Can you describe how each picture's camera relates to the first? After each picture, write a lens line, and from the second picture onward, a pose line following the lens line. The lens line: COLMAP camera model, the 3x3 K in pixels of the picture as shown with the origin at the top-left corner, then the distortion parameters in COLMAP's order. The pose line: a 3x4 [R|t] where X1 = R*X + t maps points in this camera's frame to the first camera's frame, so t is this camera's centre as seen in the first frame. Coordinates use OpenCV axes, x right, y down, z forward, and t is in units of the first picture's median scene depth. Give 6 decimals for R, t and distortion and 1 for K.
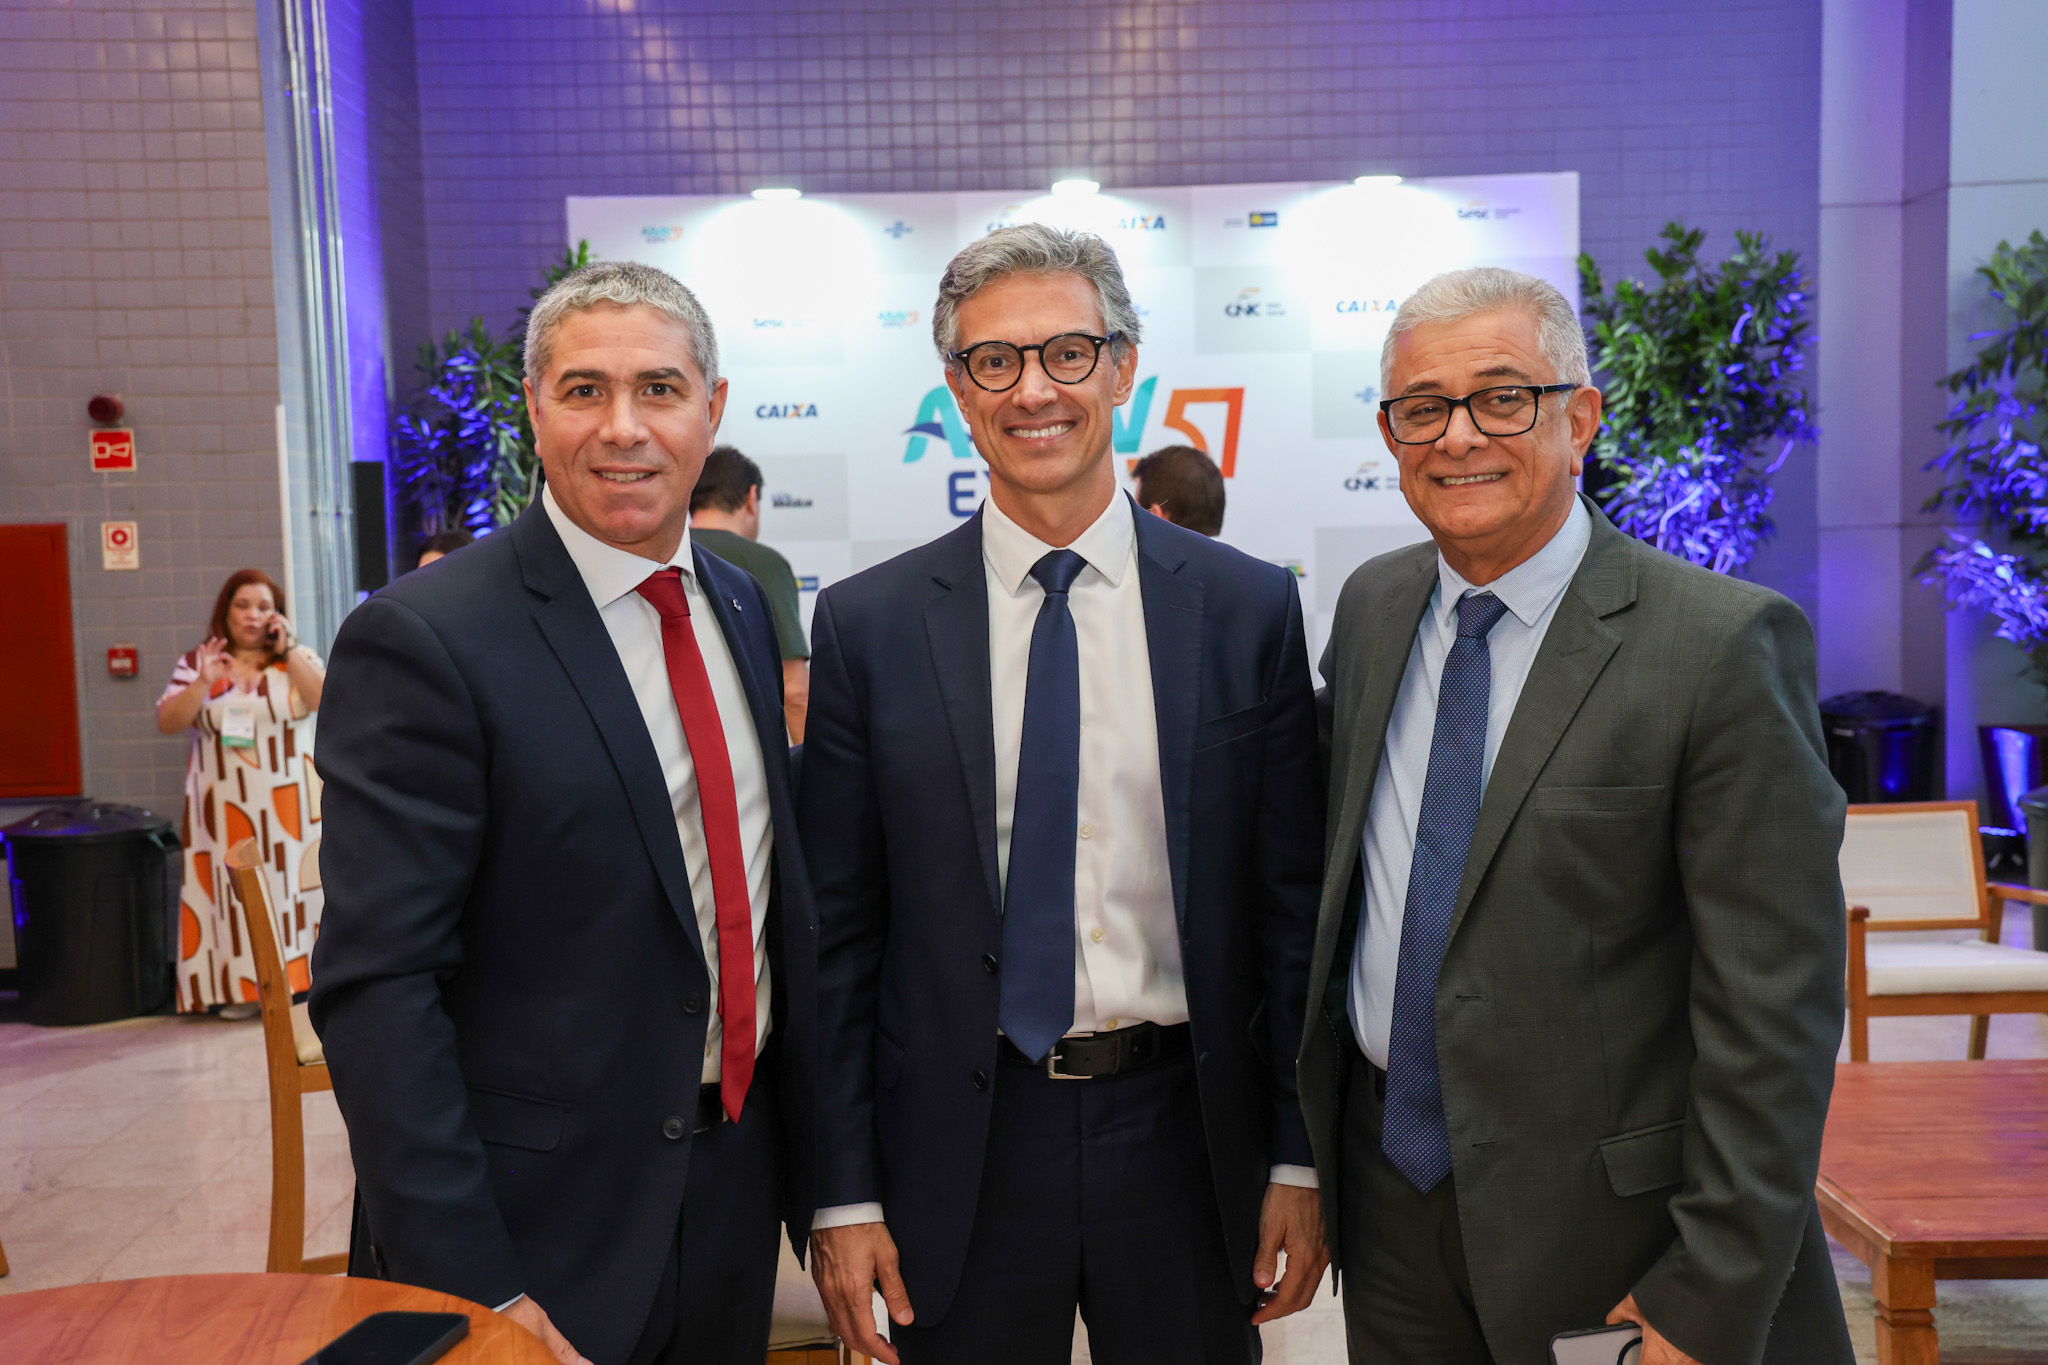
lens RADIAL K [[2136.3, 0, 1031.0], [0, 2136.3, 674.3], [0, 0, 1]] dist [0.056550, 0.000000]
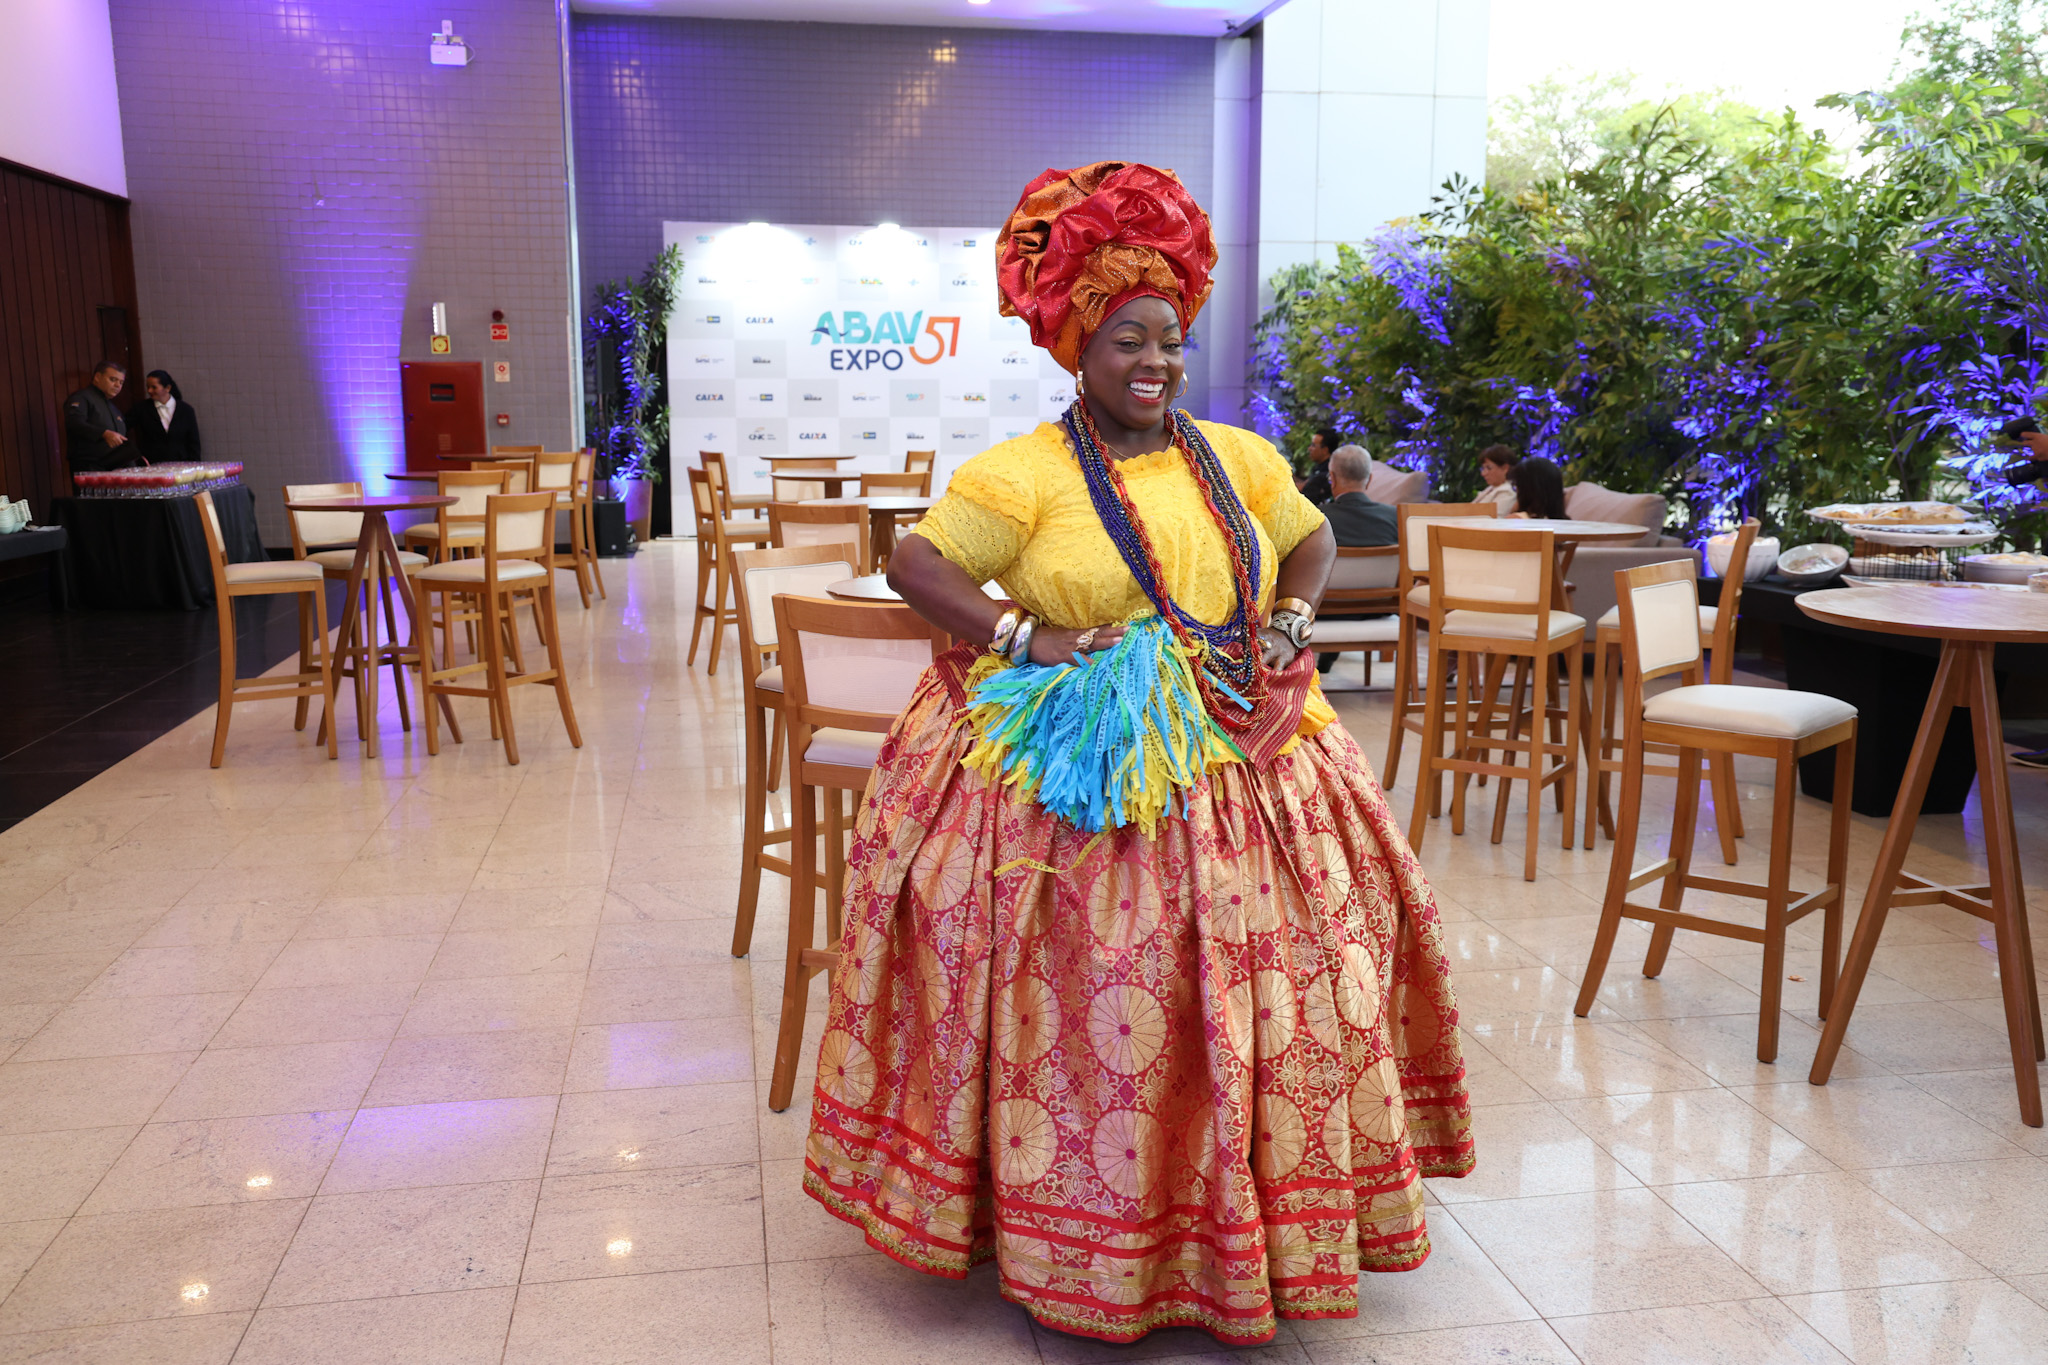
lens RADIAL K [[1793.8, 0, 1020.5], [0, 1793.8, 703.4], [0, 0, 1]] dist [-0.043045, 0.005444]
pose [[0.988620, 0.005400, 0.150338, -0.123861], [-0.021794, 0.993954, 0.107614, 0.070849], [-0.148848, -0.109666, 0.982760, -0.950354]]
